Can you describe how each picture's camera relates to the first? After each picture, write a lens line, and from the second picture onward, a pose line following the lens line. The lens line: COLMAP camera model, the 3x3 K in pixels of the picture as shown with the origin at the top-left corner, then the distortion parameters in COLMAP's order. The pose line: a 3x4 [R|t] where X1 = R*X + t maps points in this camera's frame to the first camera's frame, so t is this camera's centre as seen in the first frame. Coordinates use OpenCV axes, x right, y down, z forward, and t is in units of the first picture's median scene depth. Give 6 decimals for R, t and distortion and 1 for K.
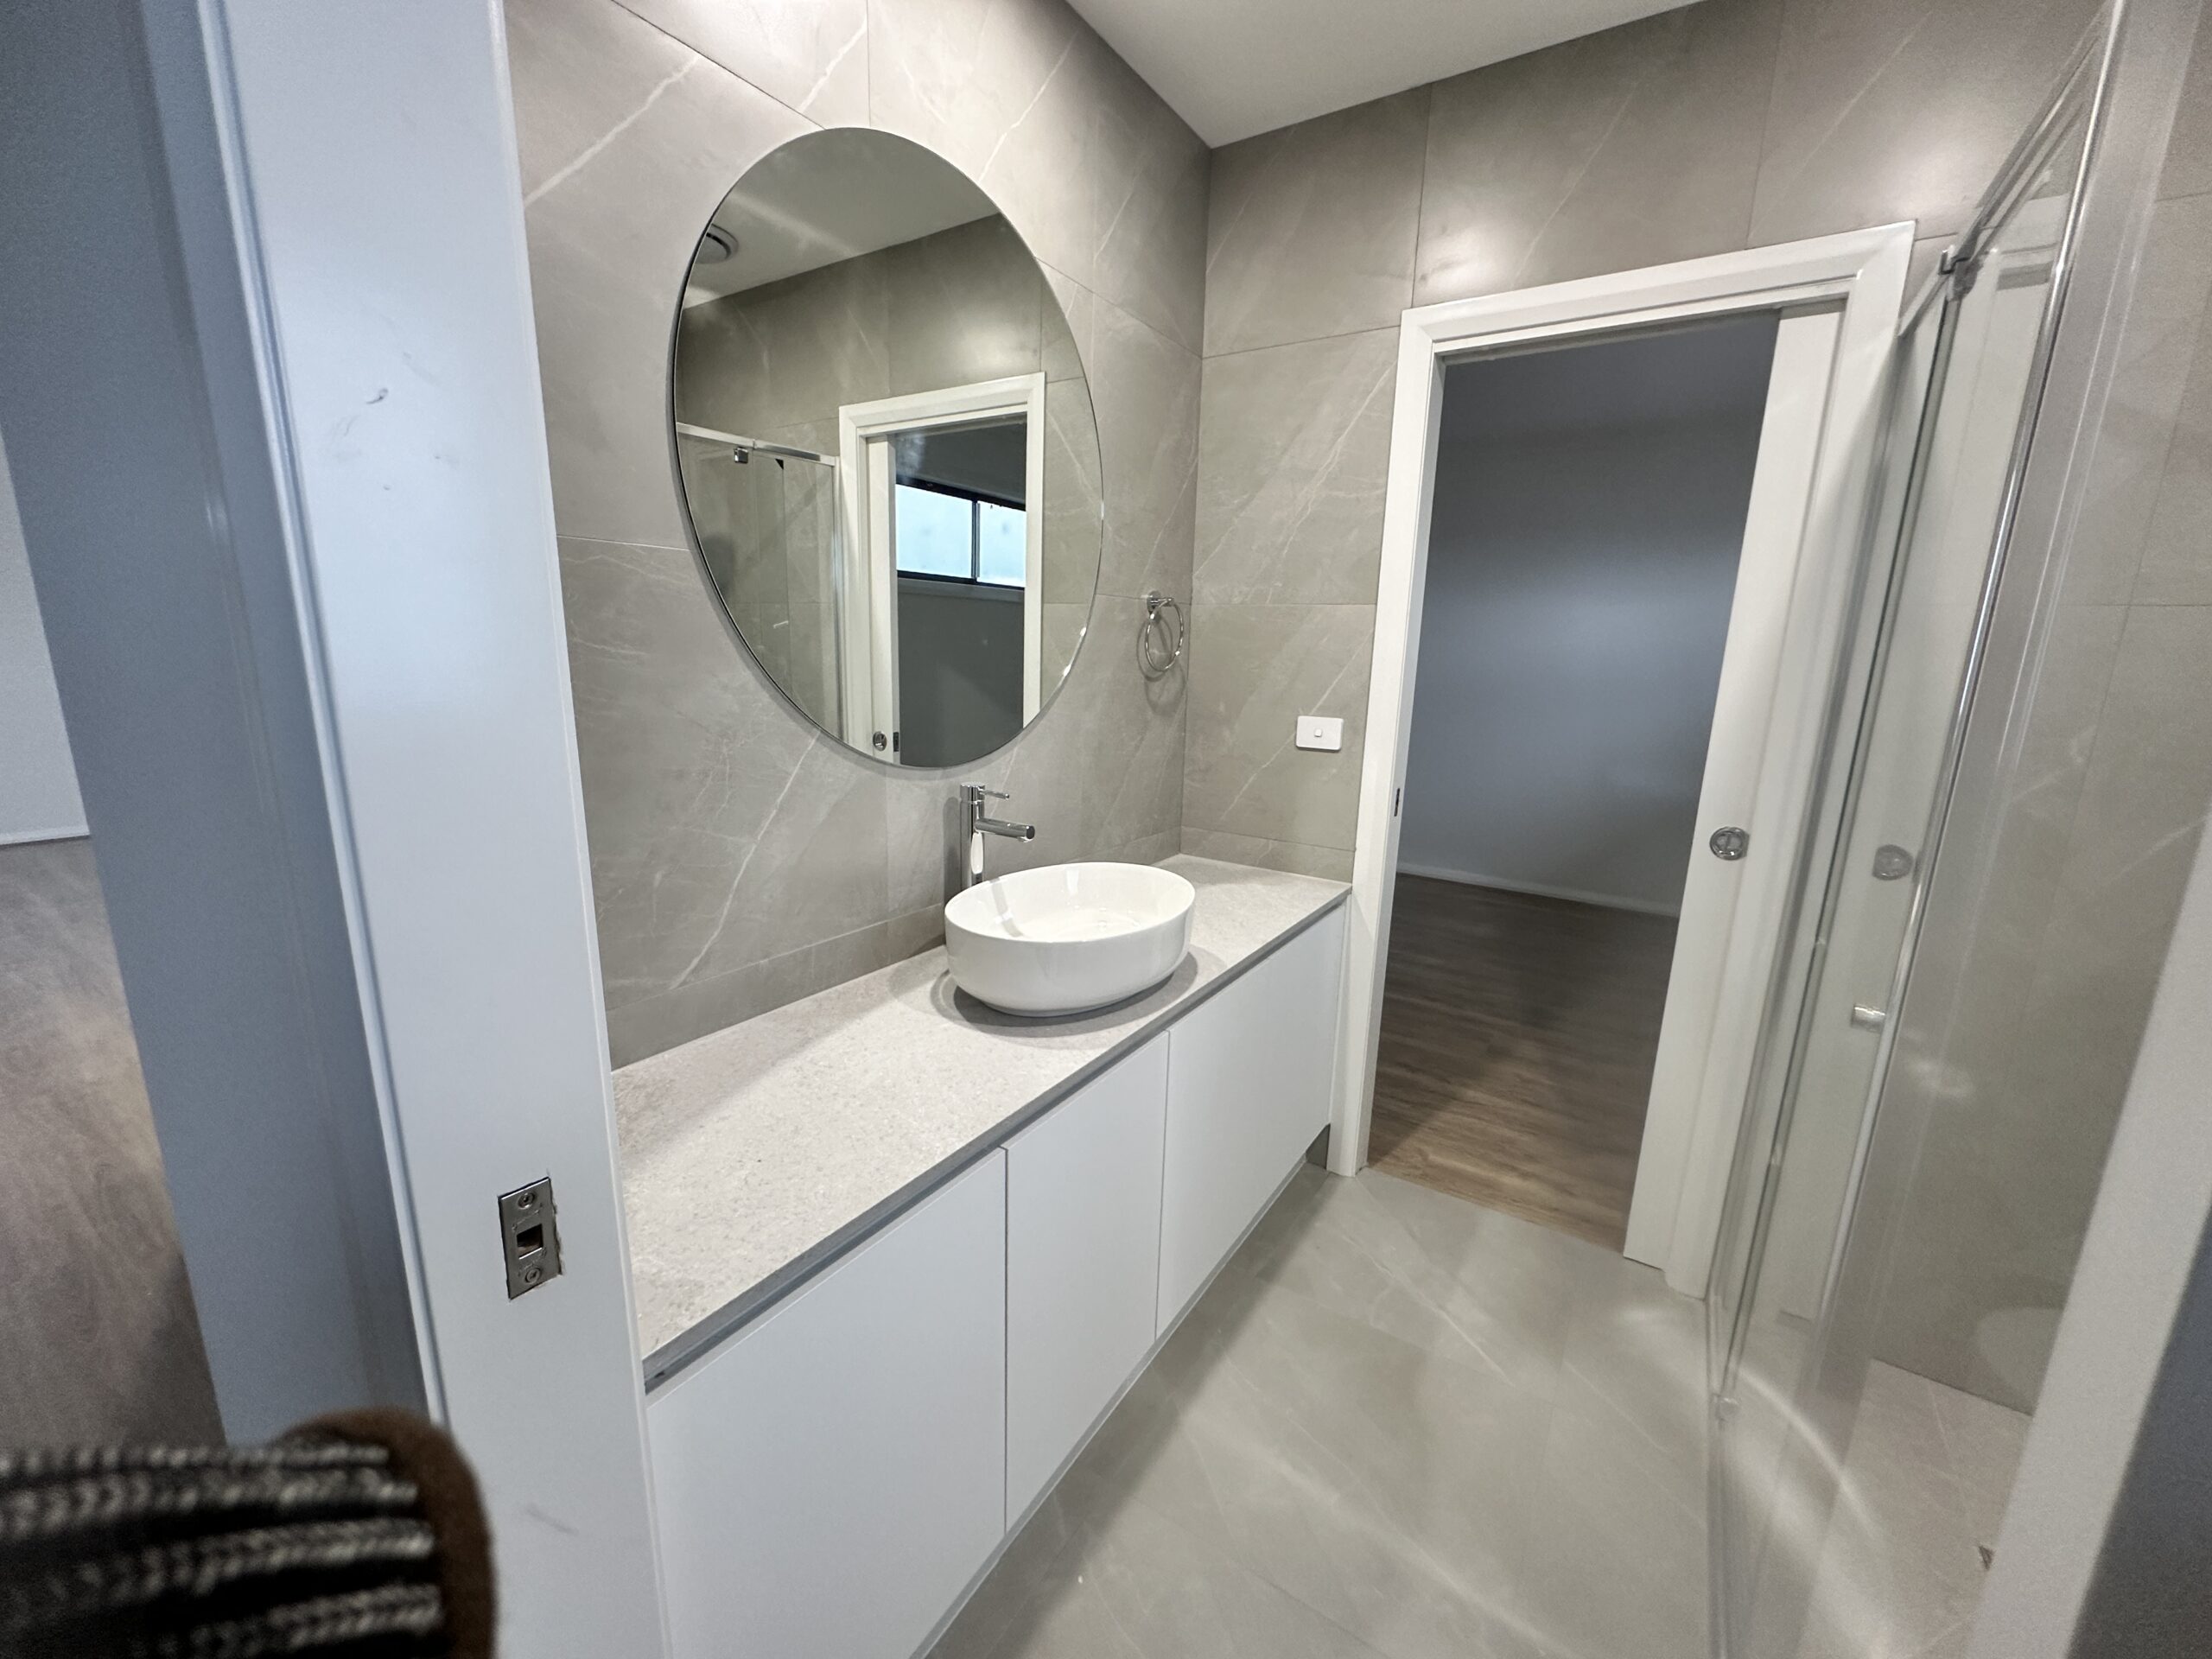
lens RADIAL K [[874.4, 0, 1101.4], [0, 874.4, 829.0], [0, 0, 1]] dist [-0.006915, 0.000106]
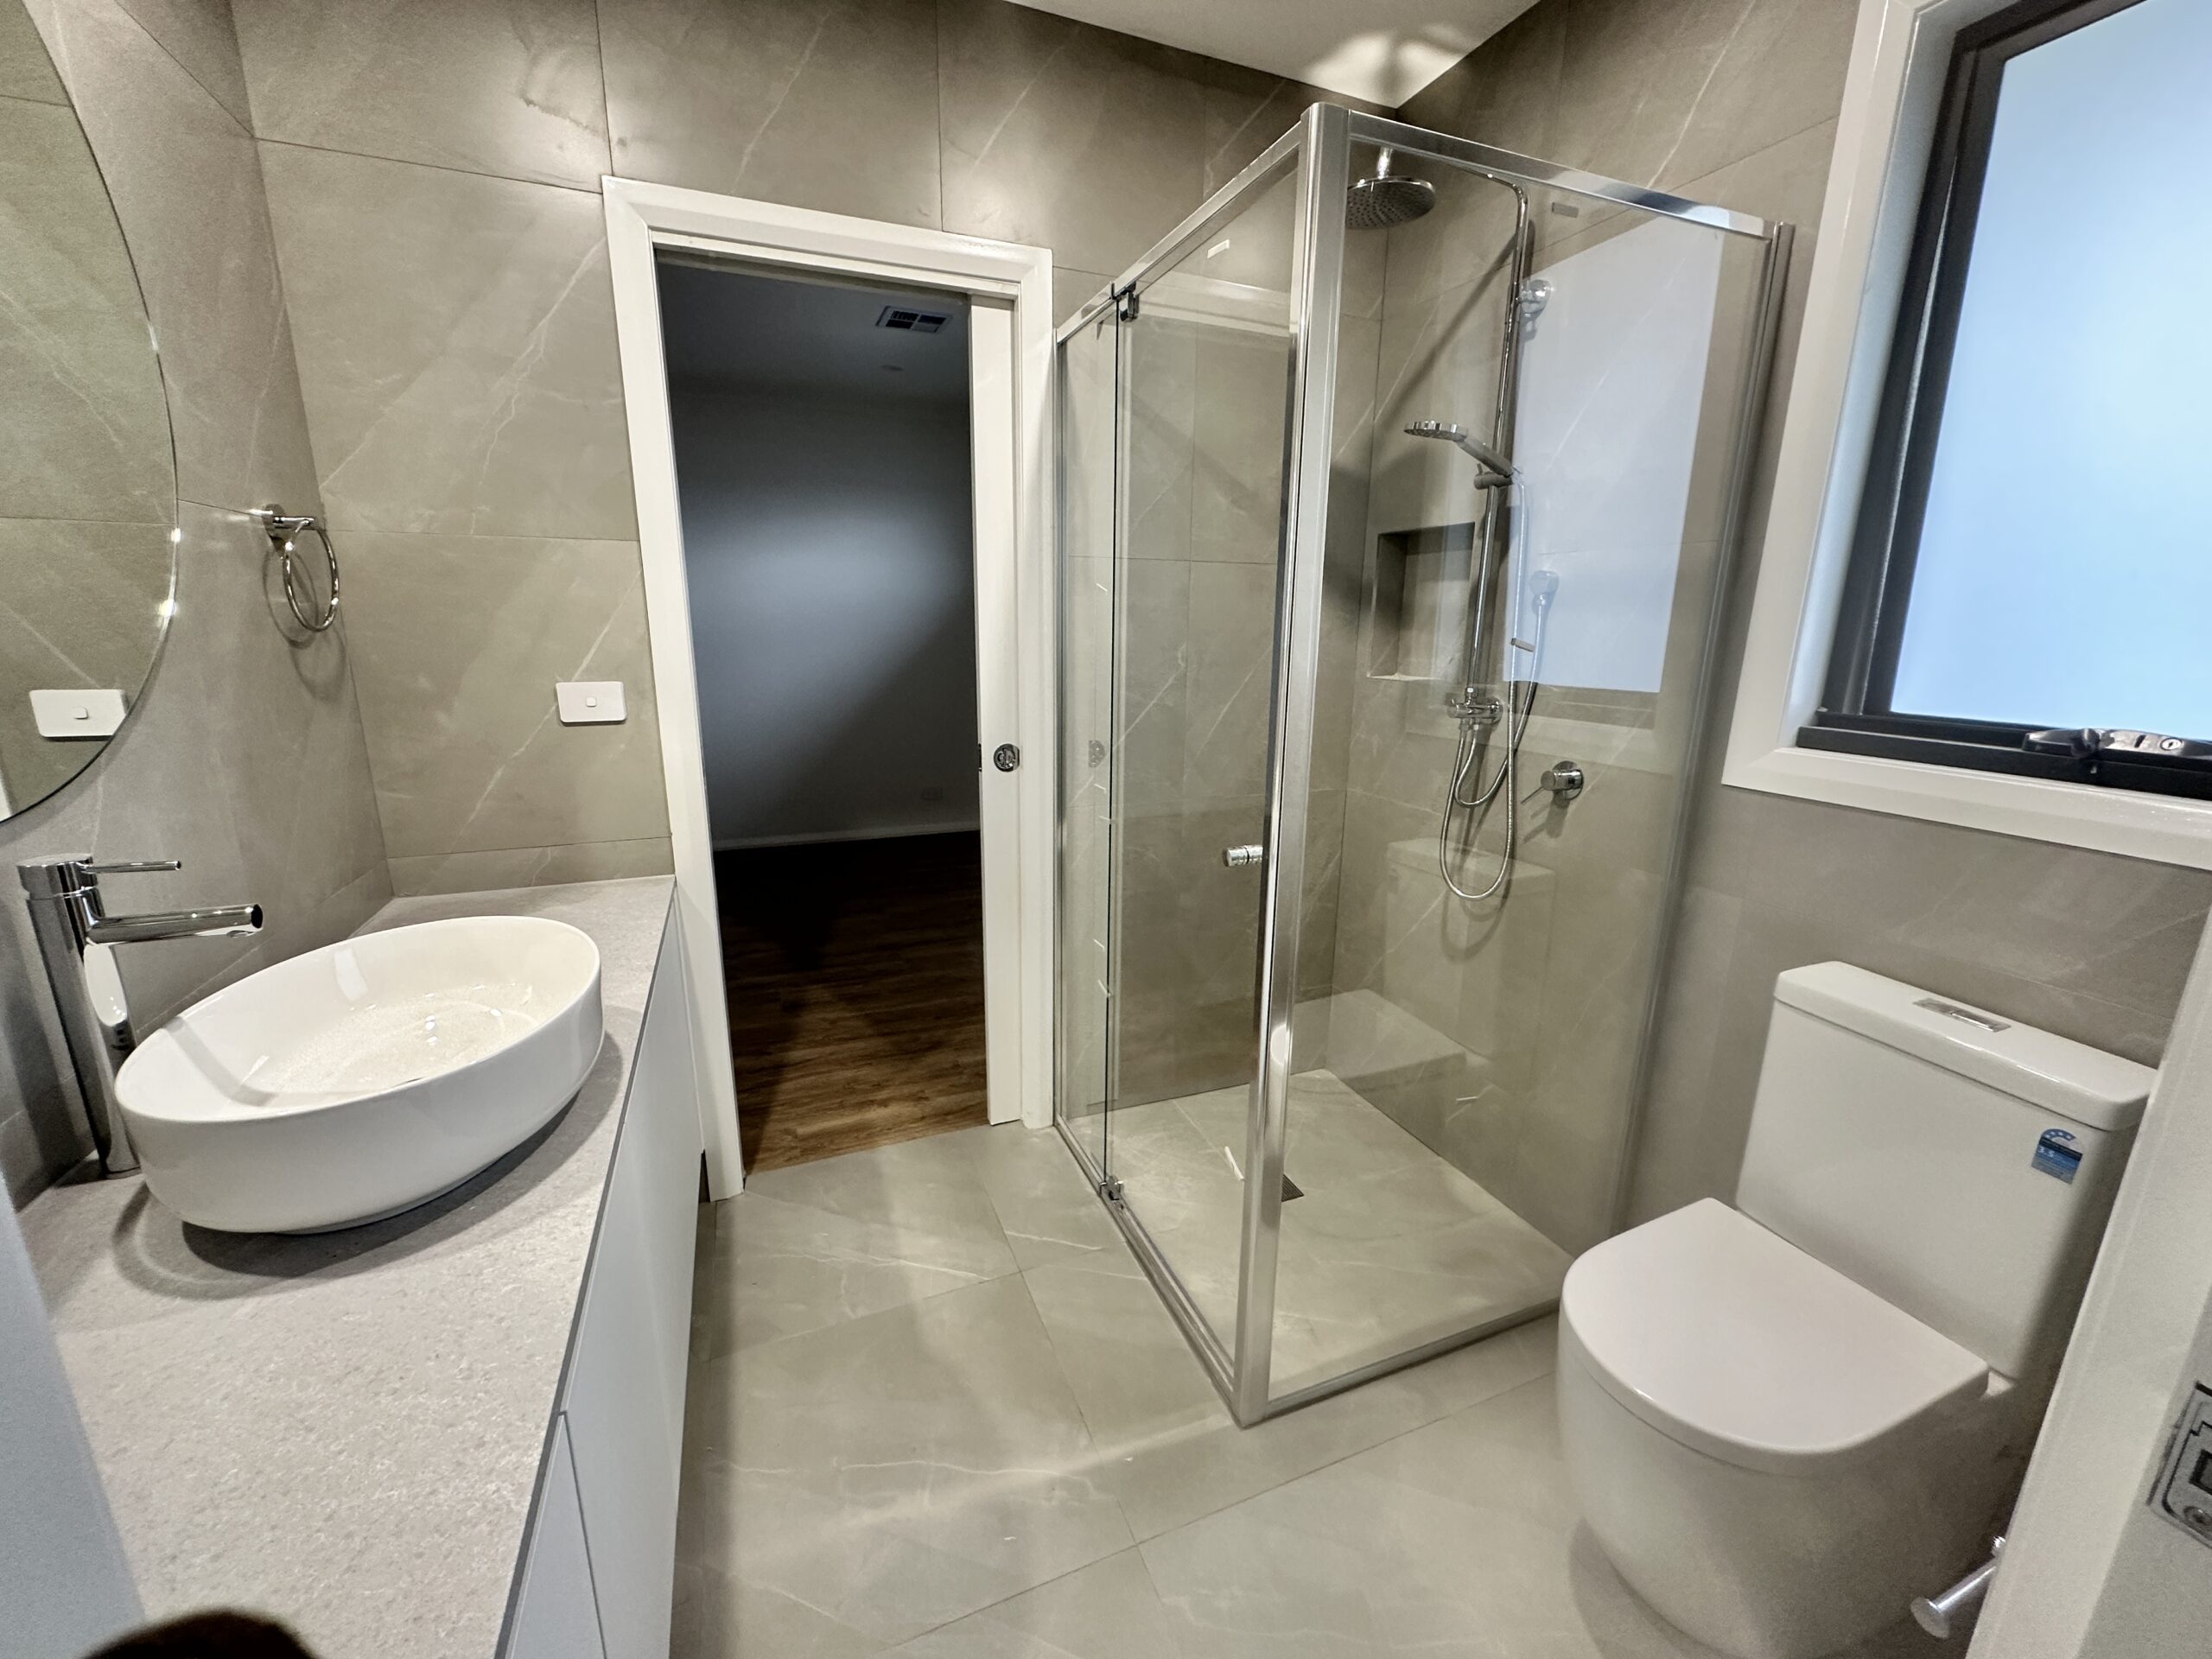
lens RADIAL K [[874.4, 0, 1101.4], [0, 874.4, 829.0], [0, 0, 1]] dist [-0.006915, 0.000106]
pose [[0.567142, -0.212954, 0.795614, -0.155763], [0.178523, 0.974815, 0.133661, -0.021680], [-0.804040, 0.066231, 0.590875, 0.171139]]
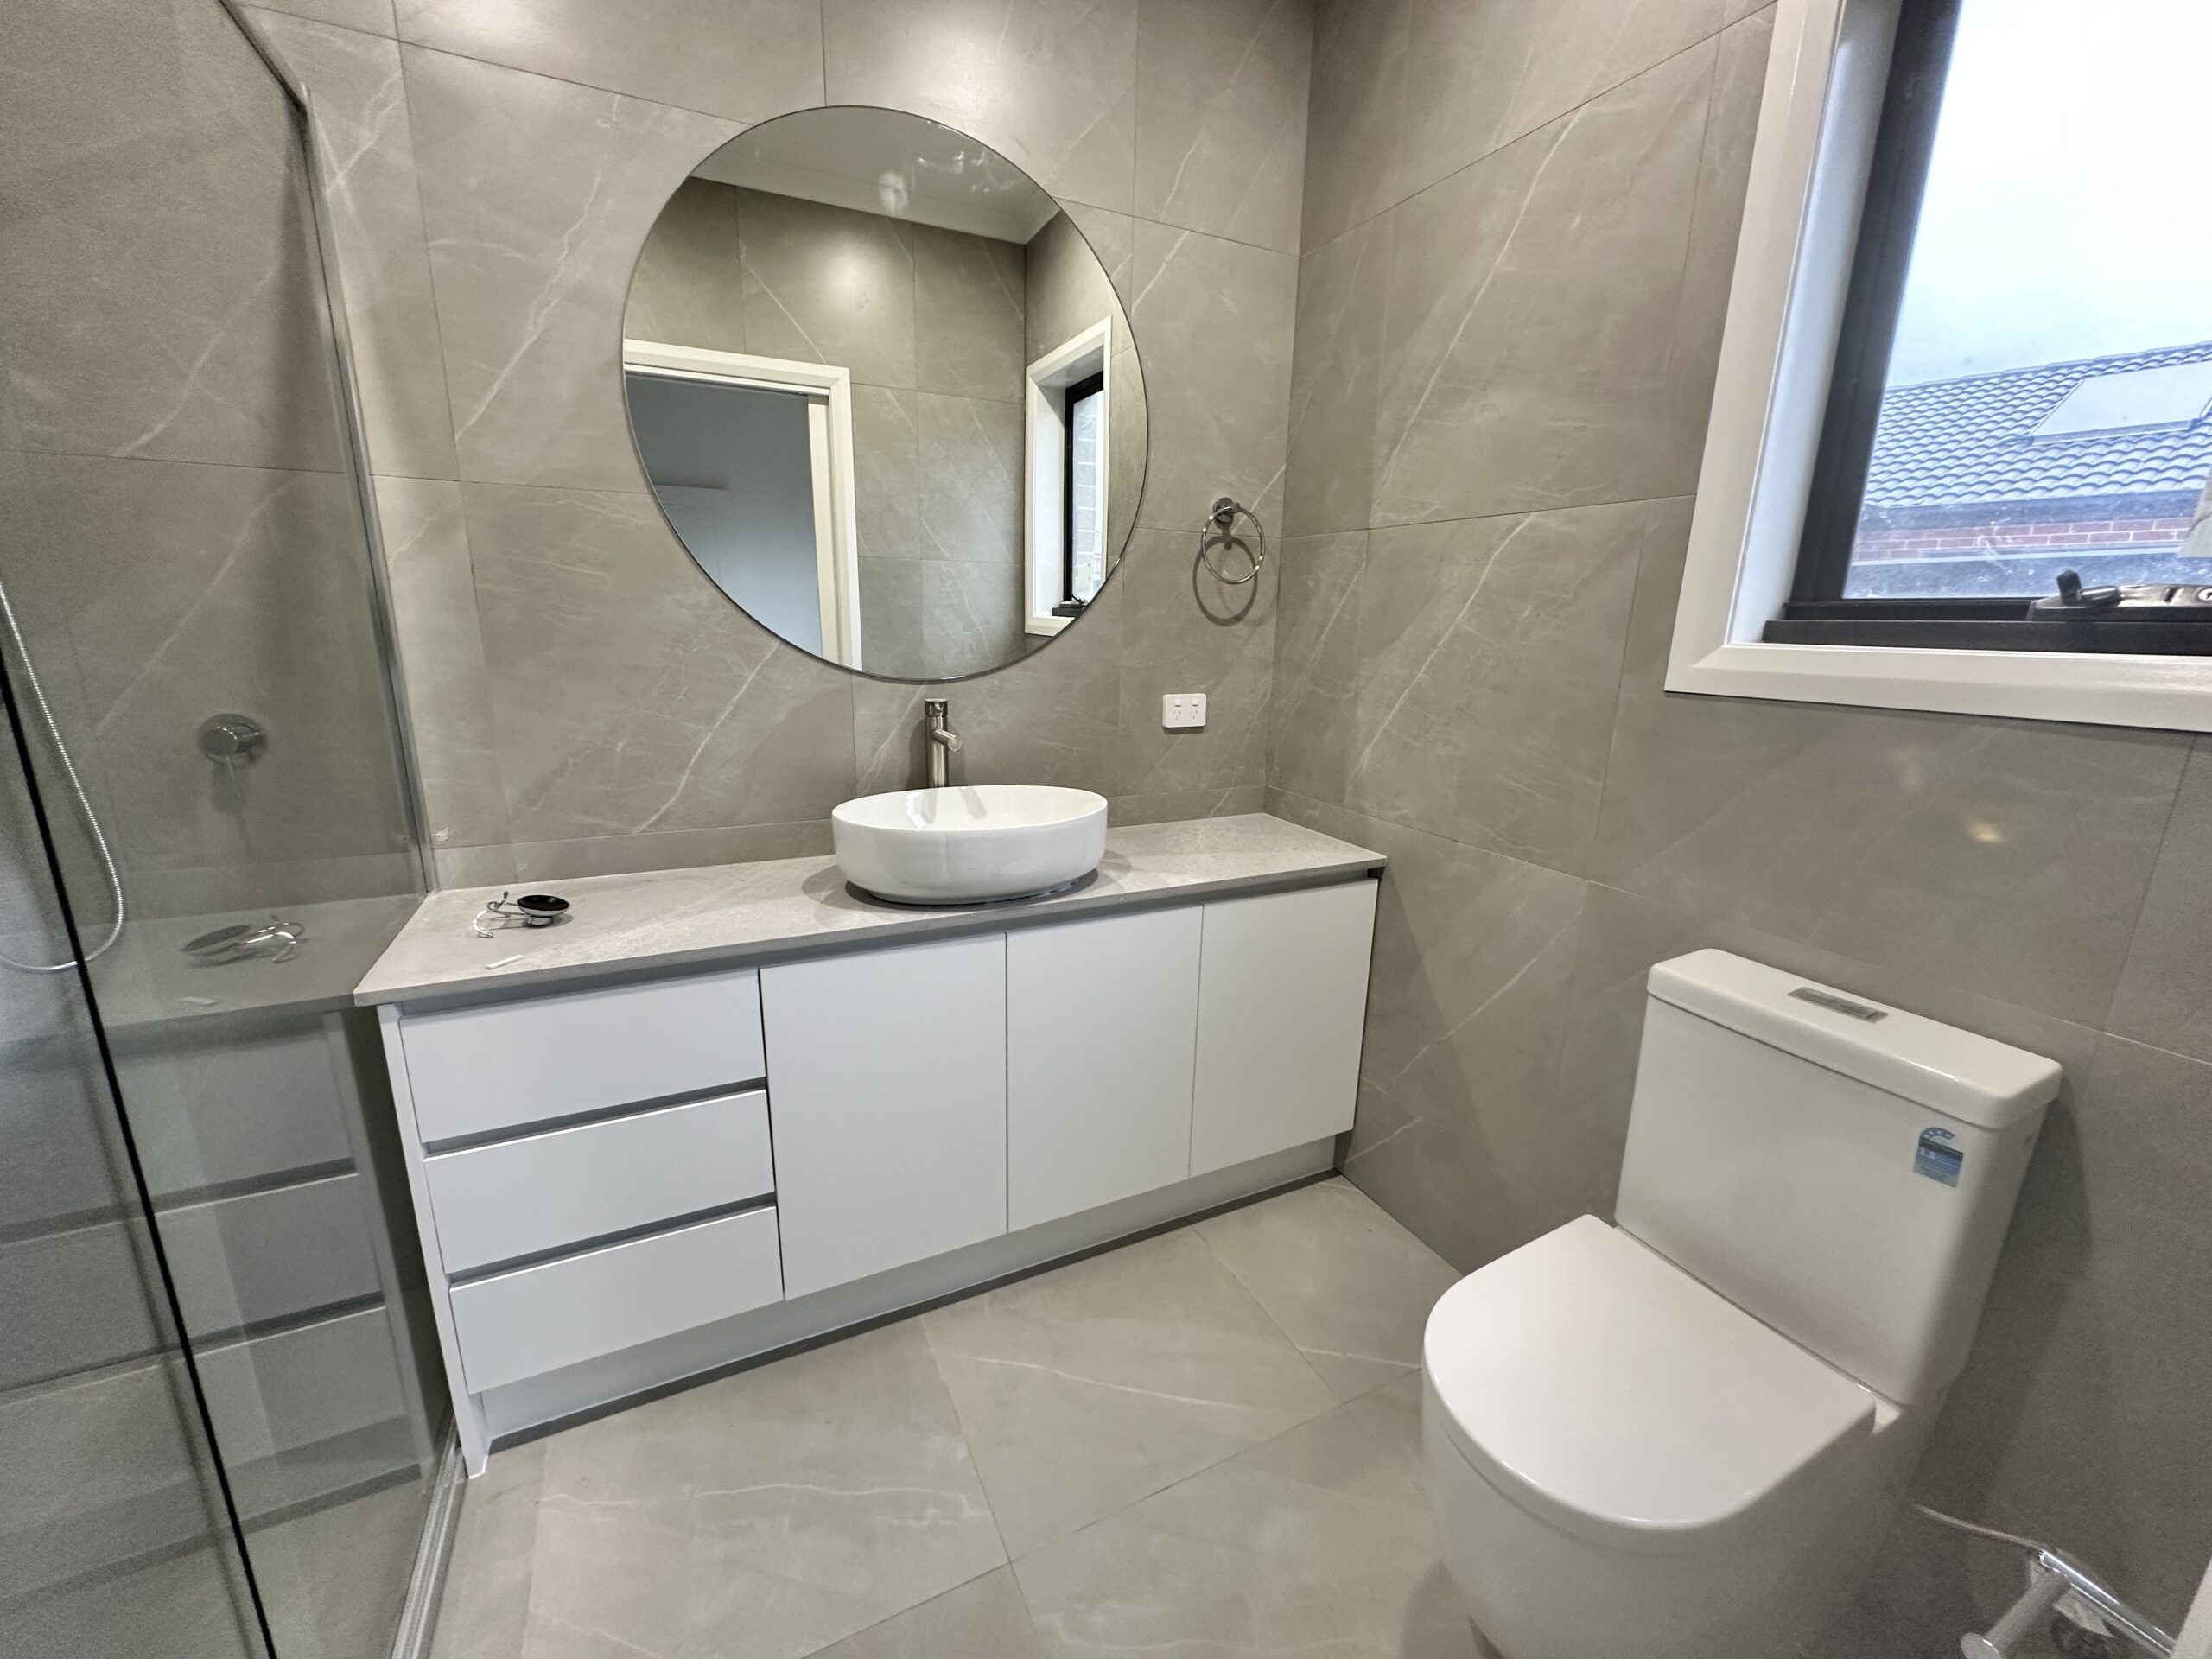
lens RADIAL K [[874.4, 0, 1101.4], [0, 874.4, 829.0], [0, 0, 1]] dist [-0.006915, 0.000106]
pose [[0.861282, 0.108670, -0.496371, 0.459656], [-0.099906, 0.994012, 0.044265, 0.027844], [0.498209, 0.011466, 0.866981, 0.127362]]
